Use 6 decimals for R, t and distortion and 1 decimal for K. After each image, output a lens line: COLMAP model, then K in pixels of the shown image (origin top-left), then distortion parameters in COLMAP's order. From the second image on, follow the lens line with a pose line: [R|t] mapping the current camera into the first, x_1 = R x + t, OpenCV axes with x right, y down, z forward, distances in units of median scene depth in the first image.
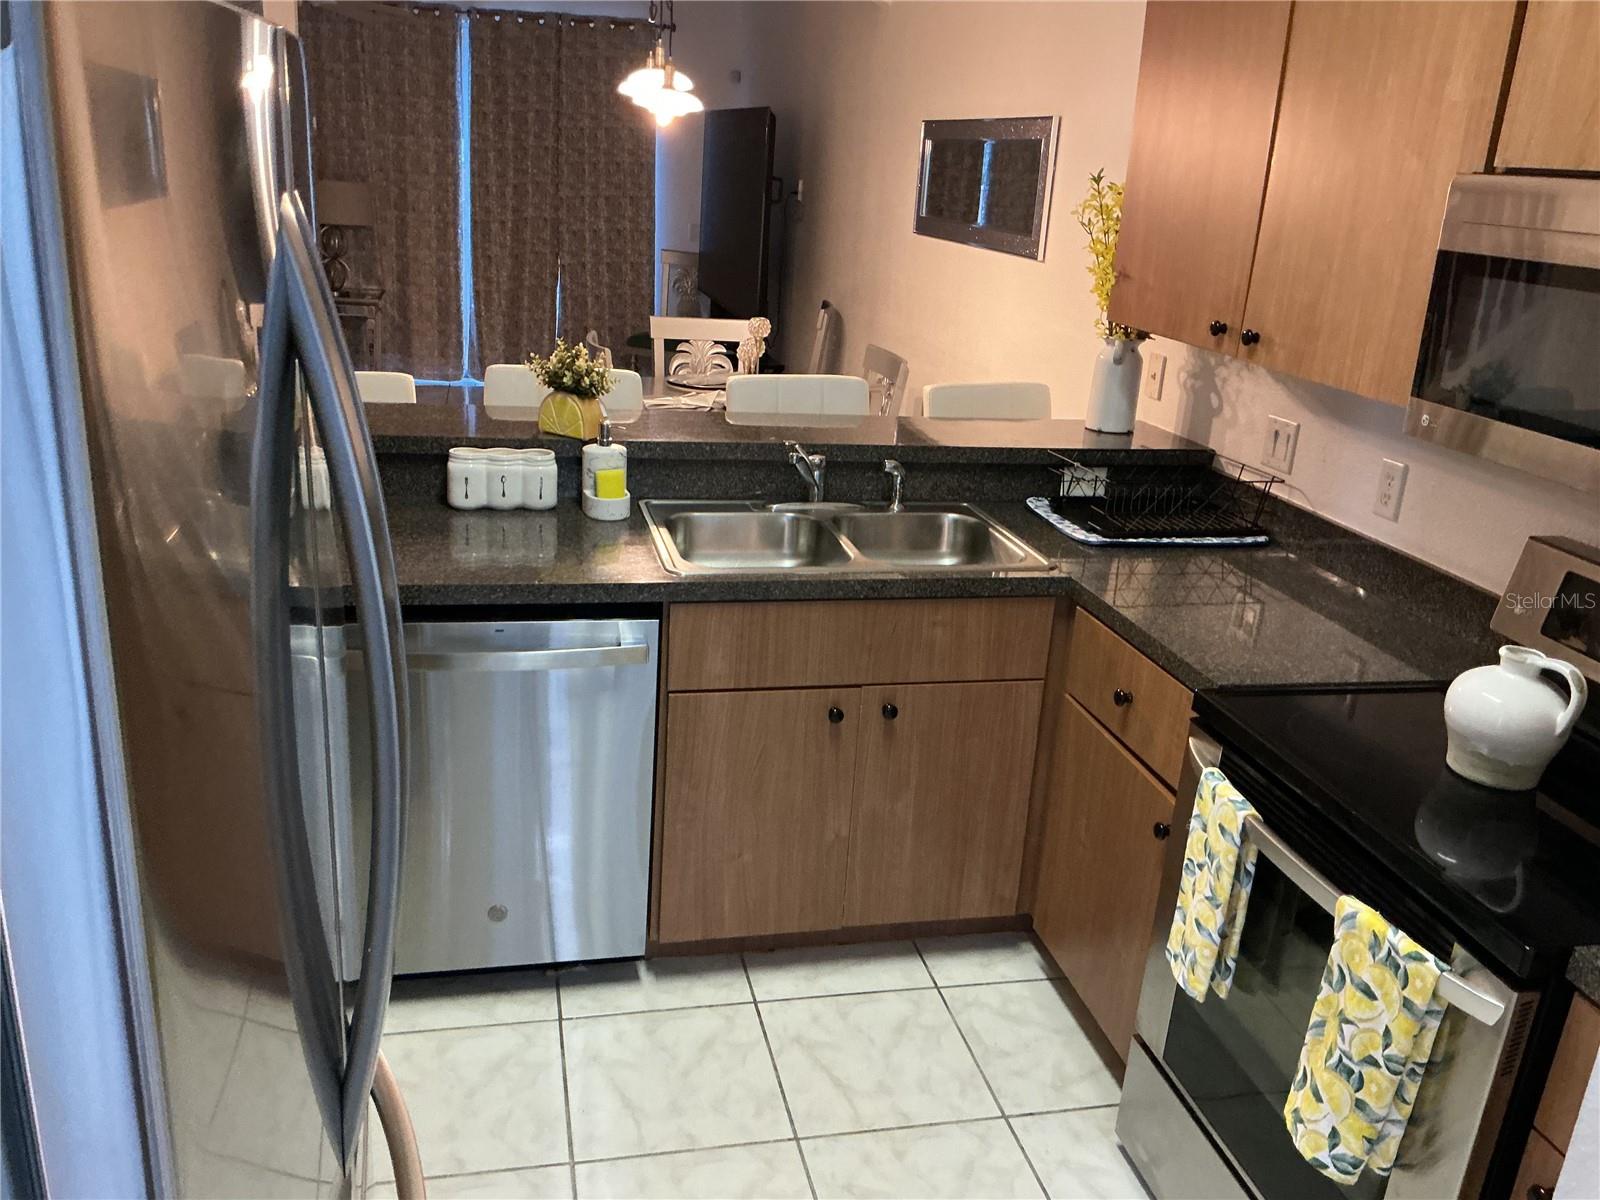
lens RADIAL K [[1329.7, 0, 801.6], [0, 1329.7, 601.3], [0, 0, 1]] dist [0.129210, -0.267528]
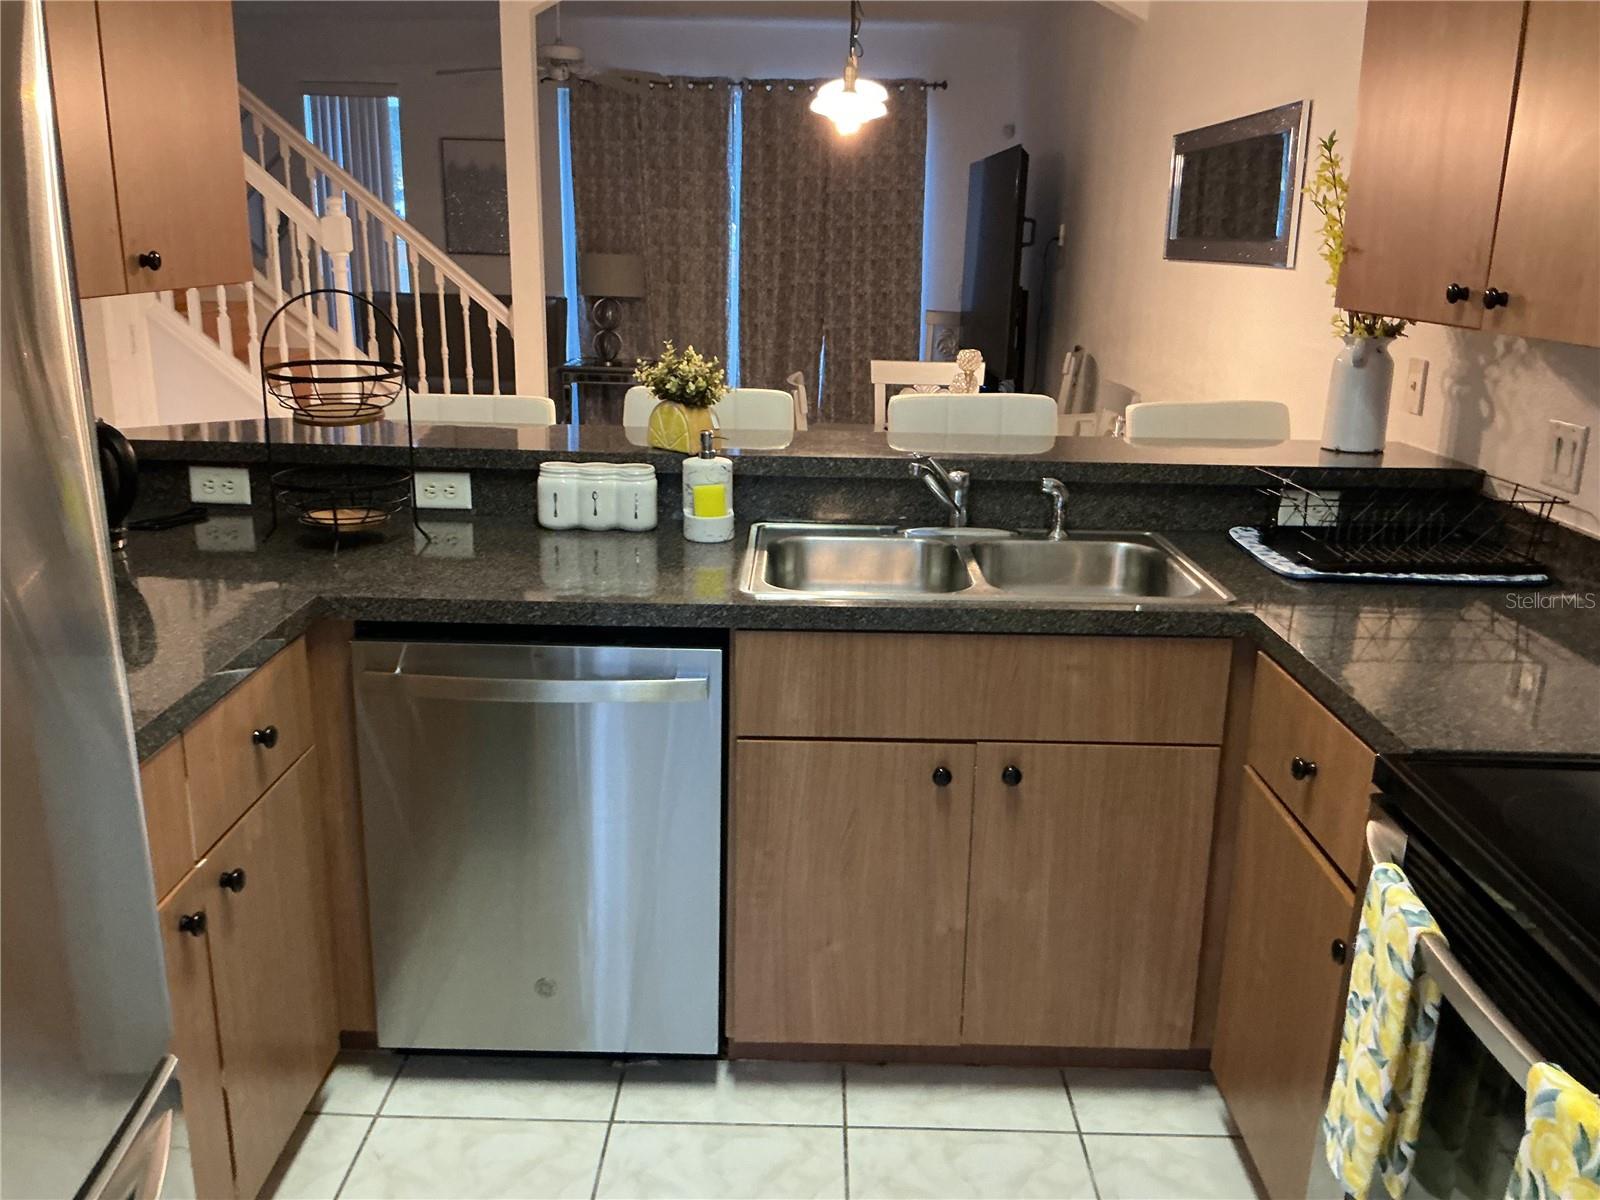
lens RADIAL K [[1329.7, 0, 801.6], [0, 1329.7, 601.3], [0, 0, 1]] dist [0.129210, -0.267528]
pose [[0.972097, 0.018168, -0.233873, 0.119660], [-0.033145, 0.997632, -0.060269, 0.028176], [0.232224, 0.066339, 0.970397, 0.166660]]
